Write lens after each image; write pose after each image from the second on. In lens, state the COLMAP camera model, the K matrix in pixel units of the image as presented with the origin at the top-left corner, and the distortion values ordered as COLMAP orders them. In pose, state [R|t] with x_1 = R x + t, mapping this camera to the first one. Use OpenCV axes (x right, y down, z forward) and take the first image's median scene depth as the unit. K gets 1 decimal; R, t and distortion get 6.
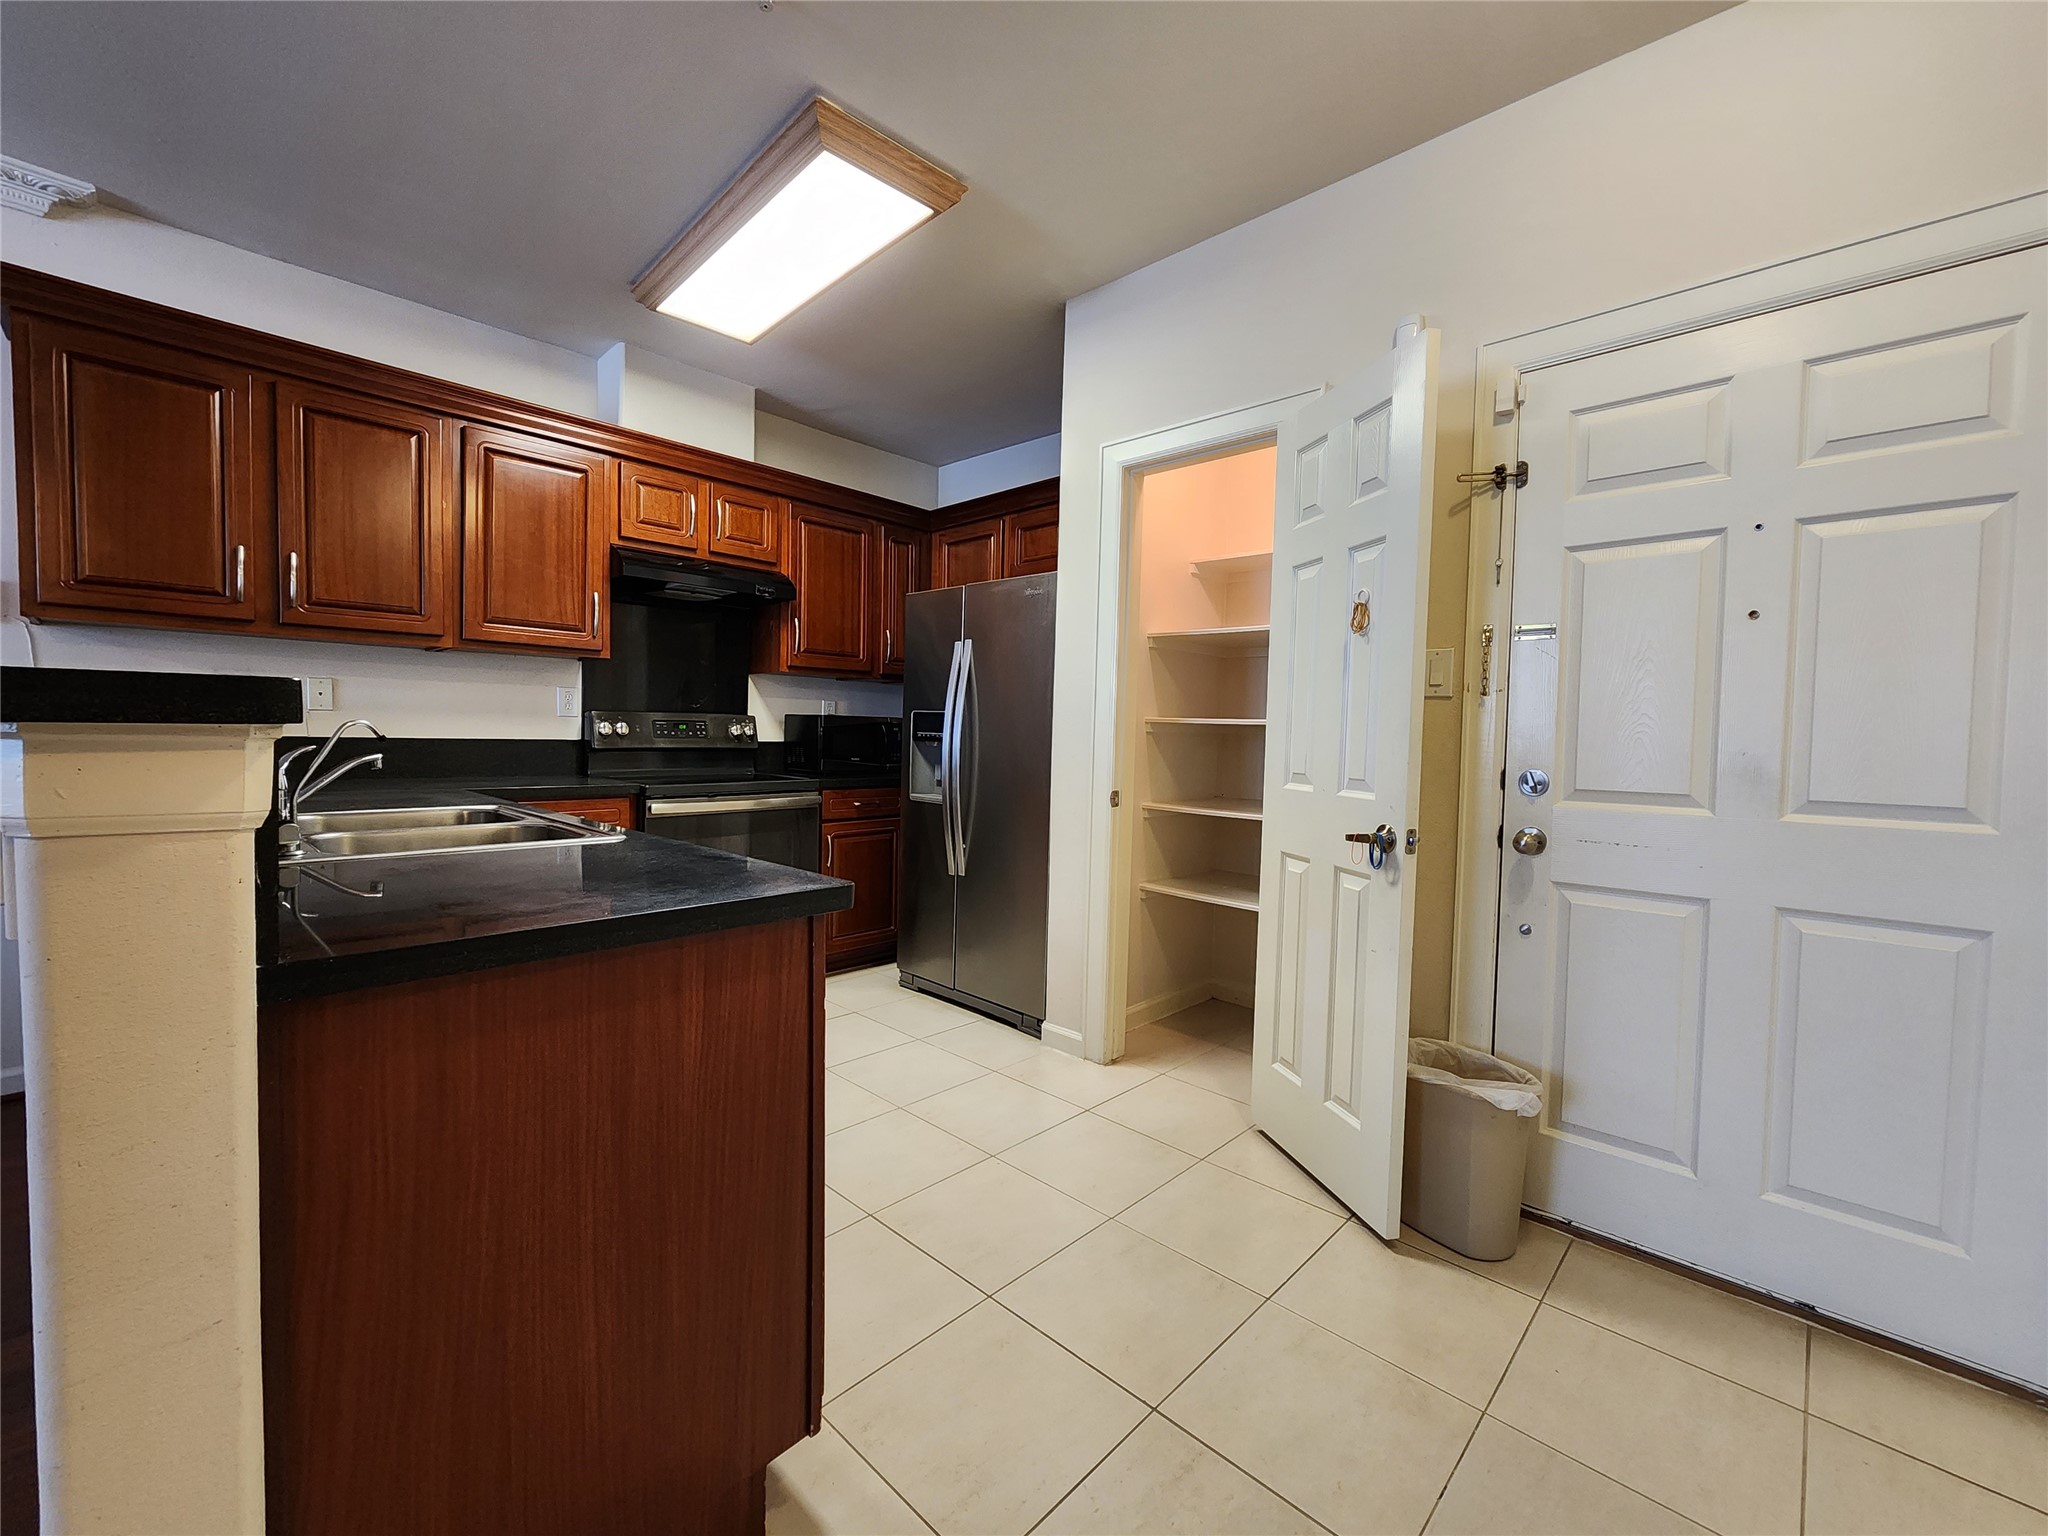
lens RADIAL K [[841.0, 0, 1024.8], [0, 841.0, 767.1], [0, 0, 1]] dist [-0.003162, 0.001166]
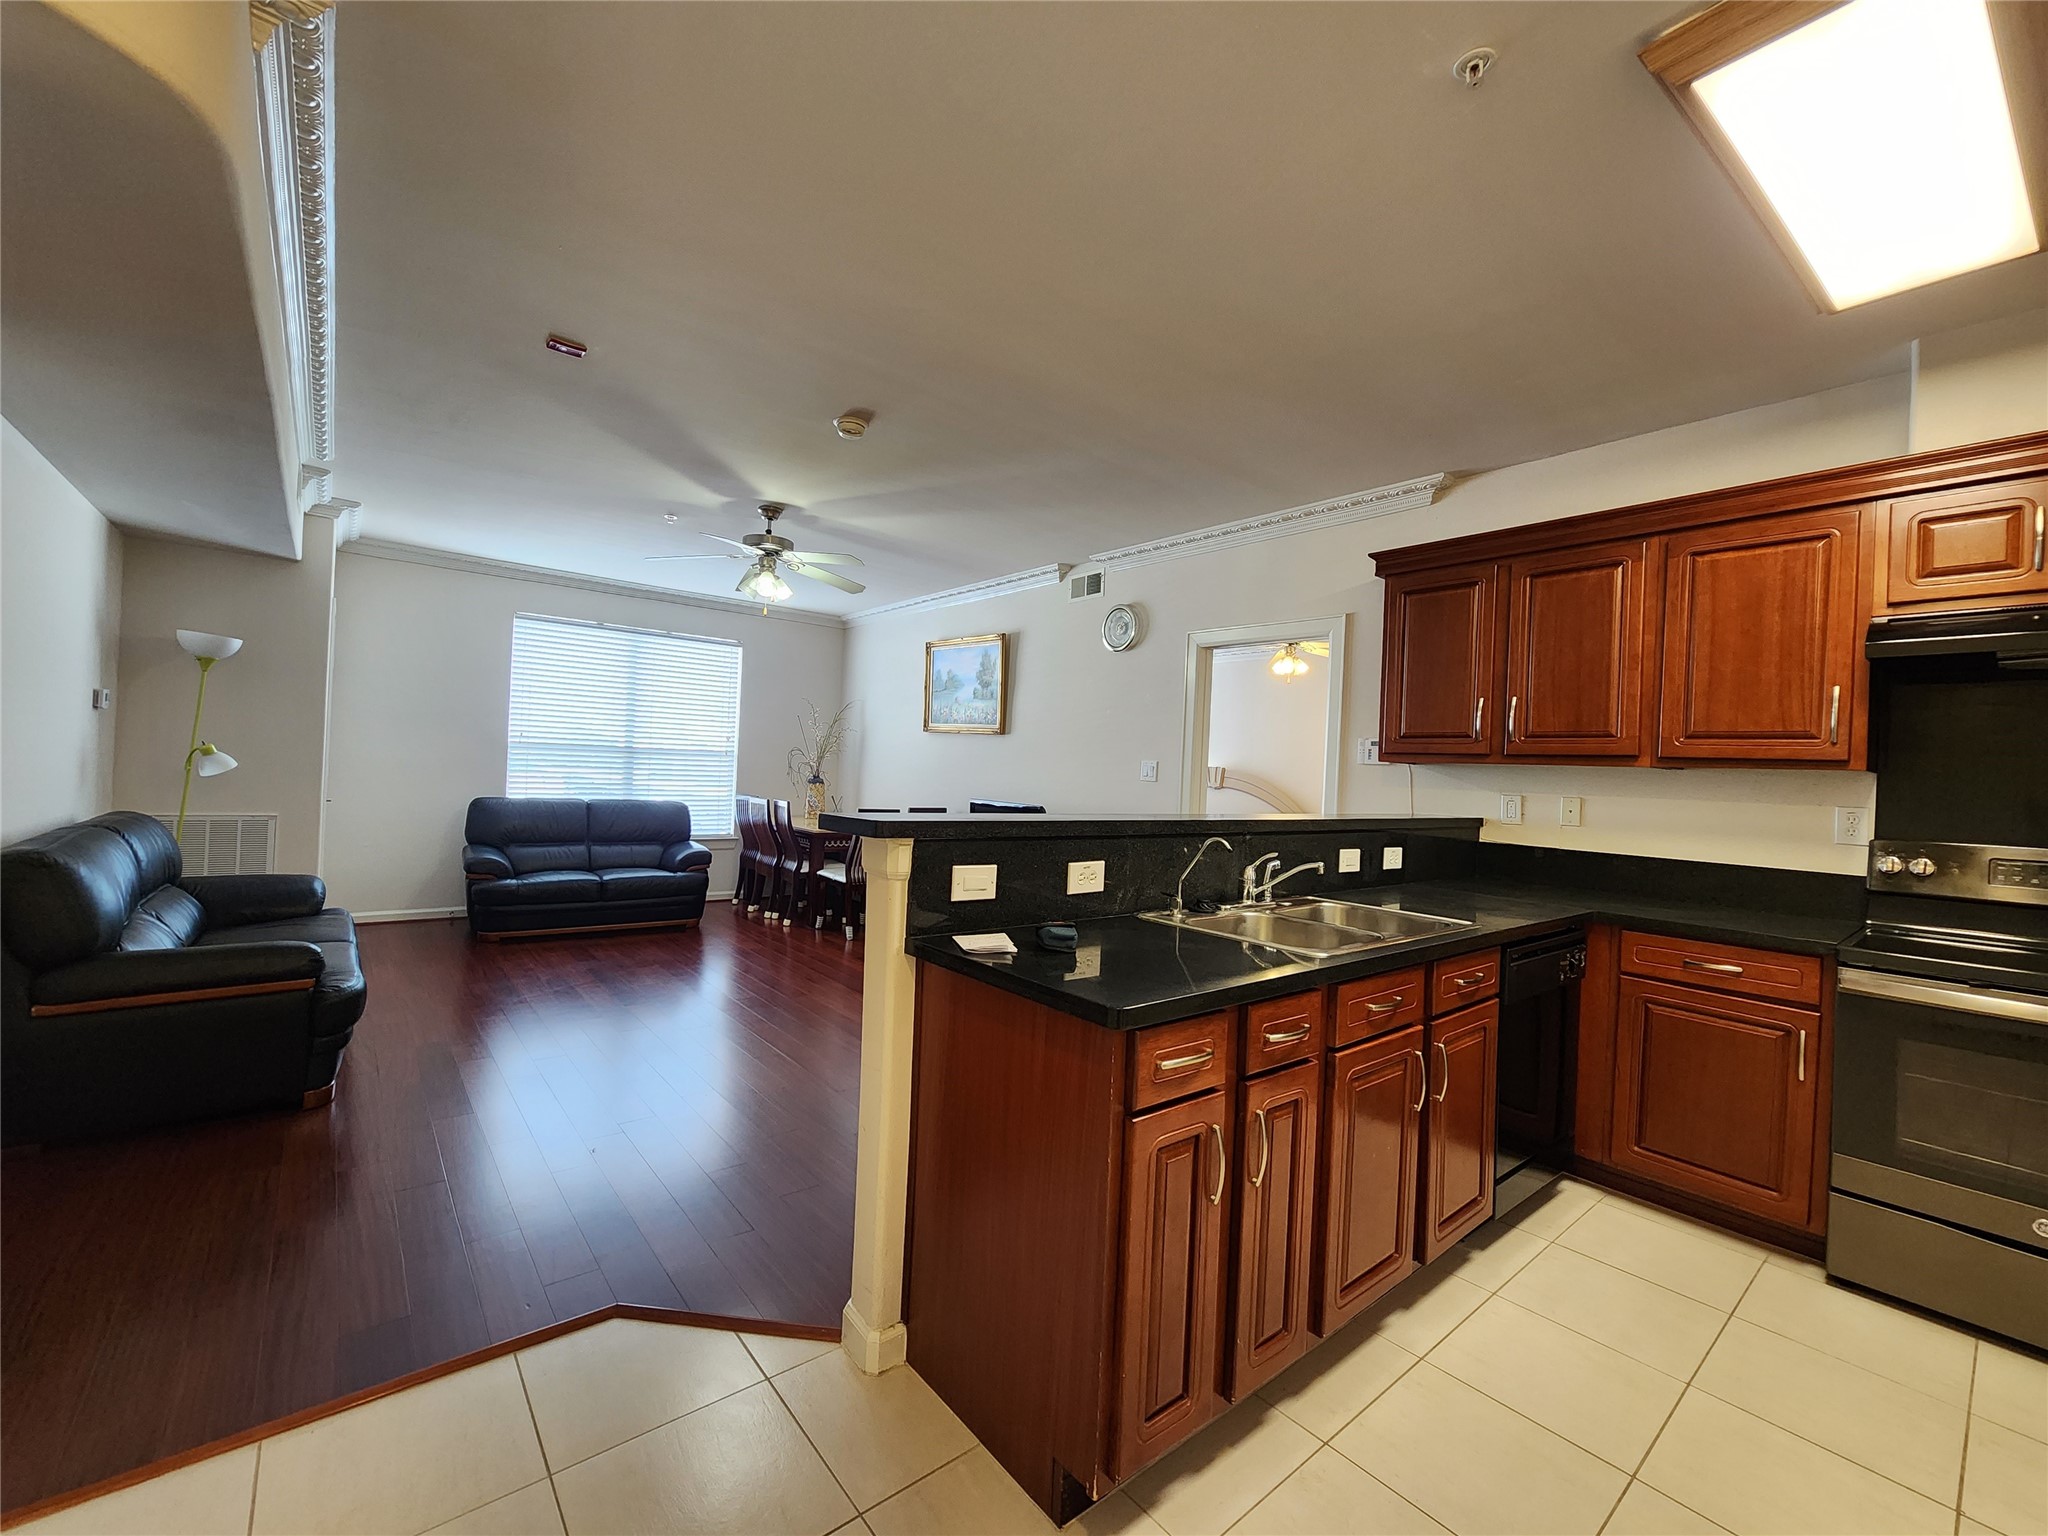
lens RADIAL K [[841.0, 0, 1027.1], [0, 841.0, 769.2], [0, 0, 1]] dist [-0.003162, 0.001166]
pose [[-0.114514, -0.029296, -0.992990, 0.351727], [-0.086662, 0.996049, -0.019392, -0.055553], [0.989634, 0.083834, -0.116600, 0.379629]]
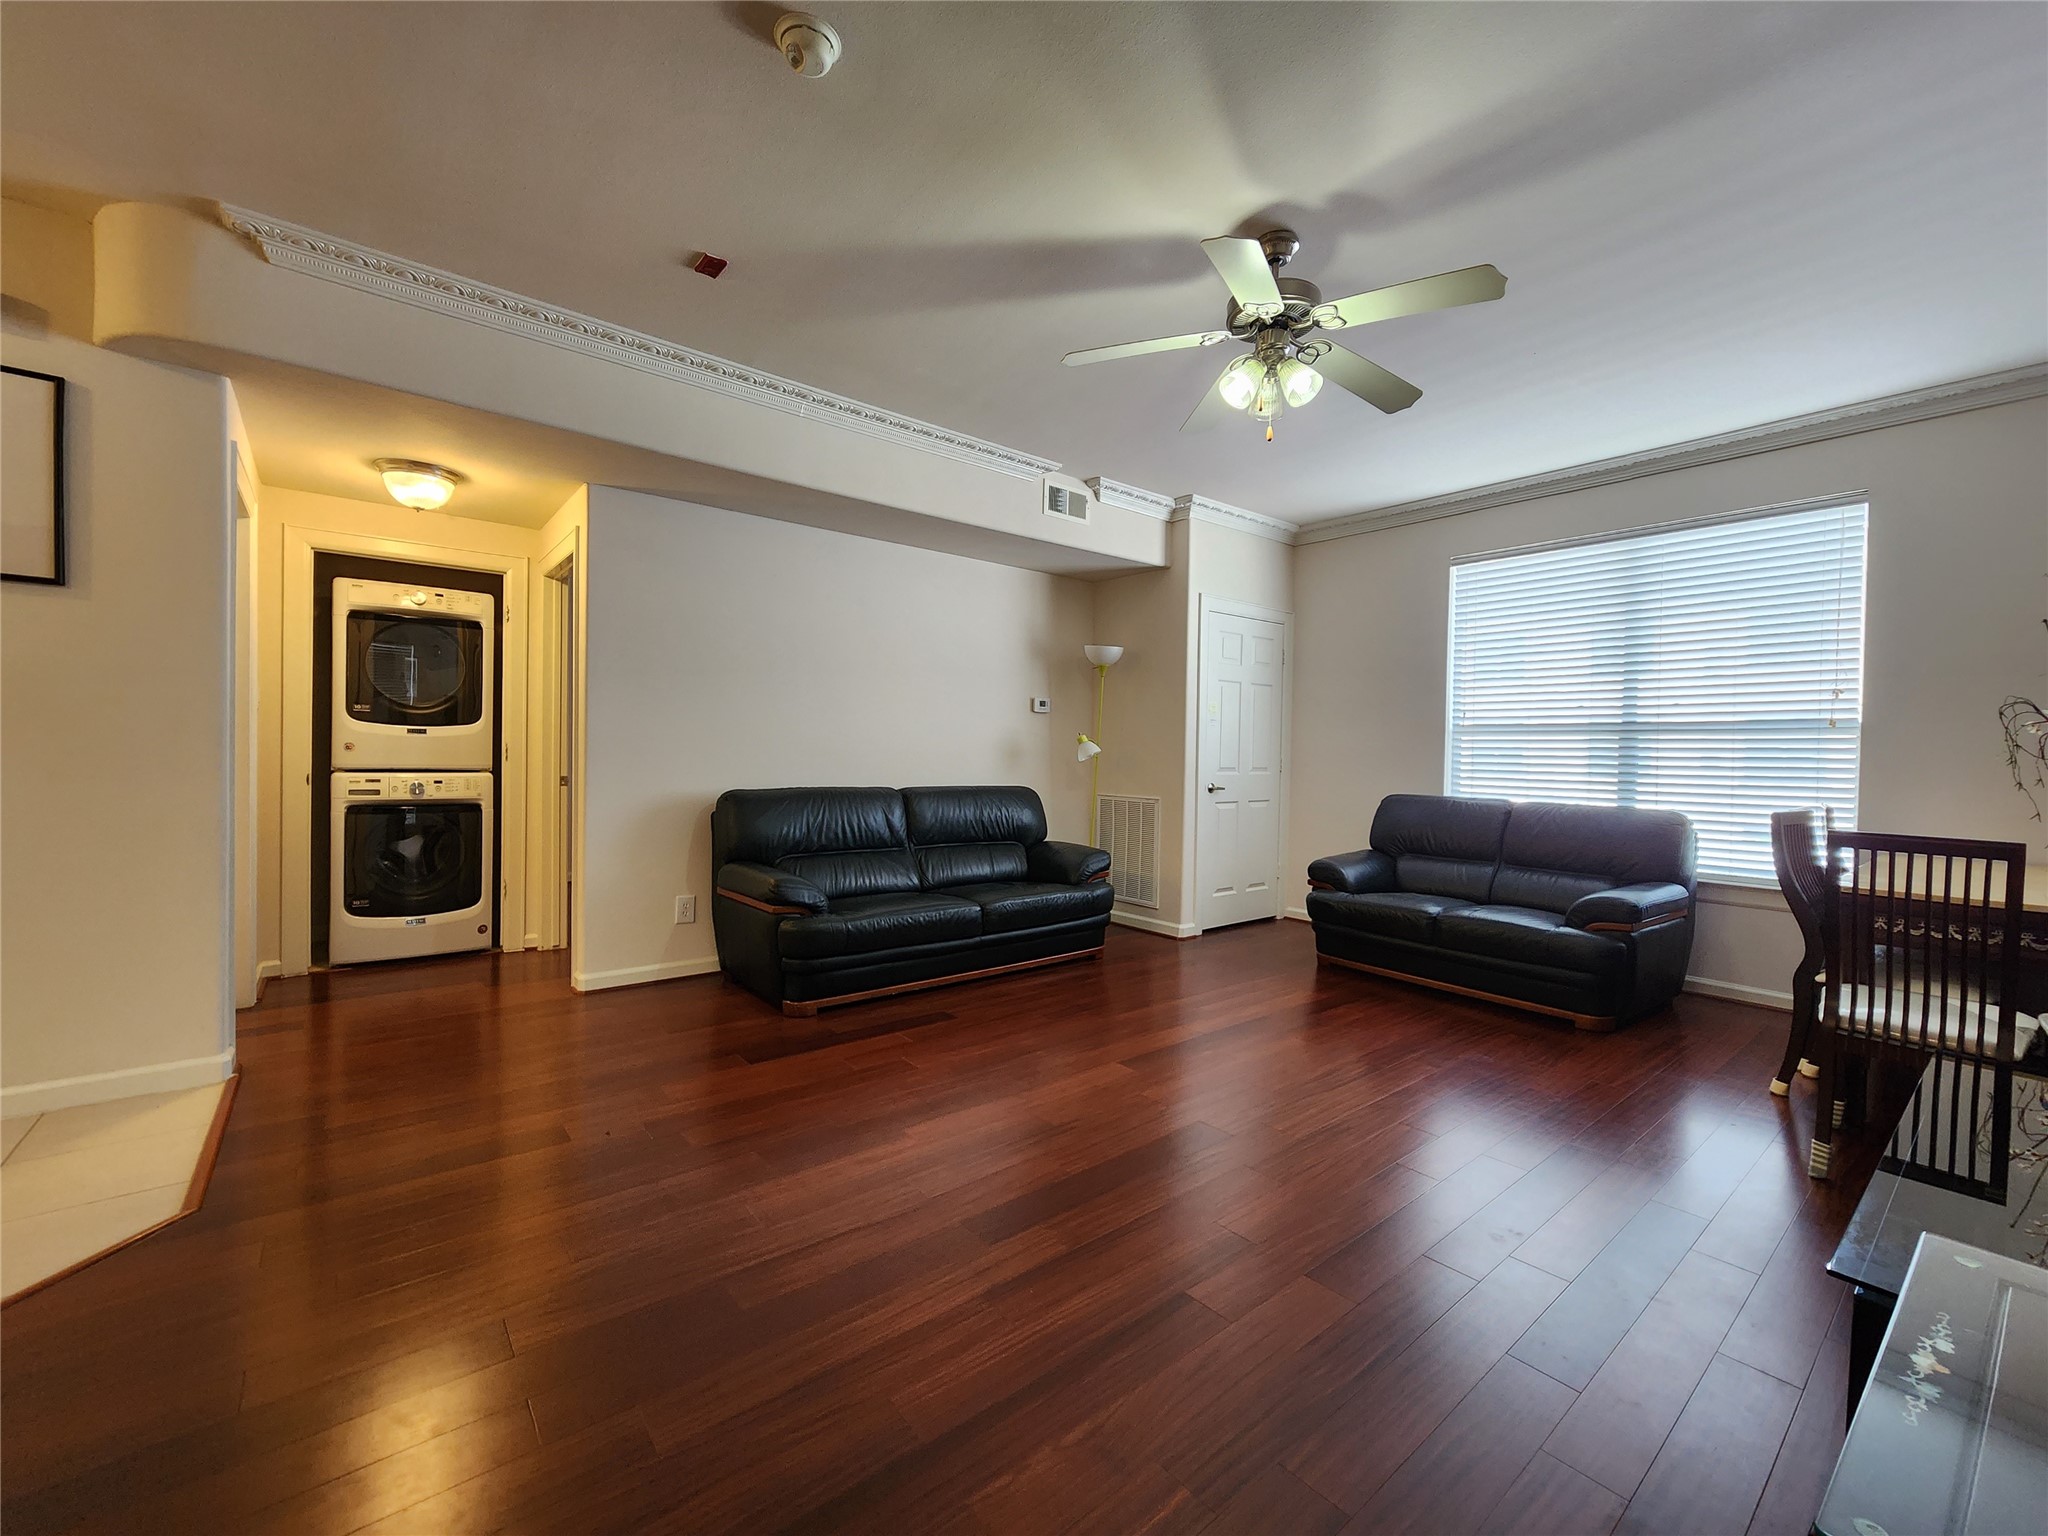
lens RADIAL K [[841.0, 0, 1022.8], [0, 841.0, 762.3], [0, 0, 1]] dist [-0.003162, 0.001166]
pose [[-0.991531, -0.043152, 0.122489, -0.938398], [-0.036520, 0.997769, 0.055888, -0.041860], [-0.124627, 0.050941, -0.990895, 0.572886]]
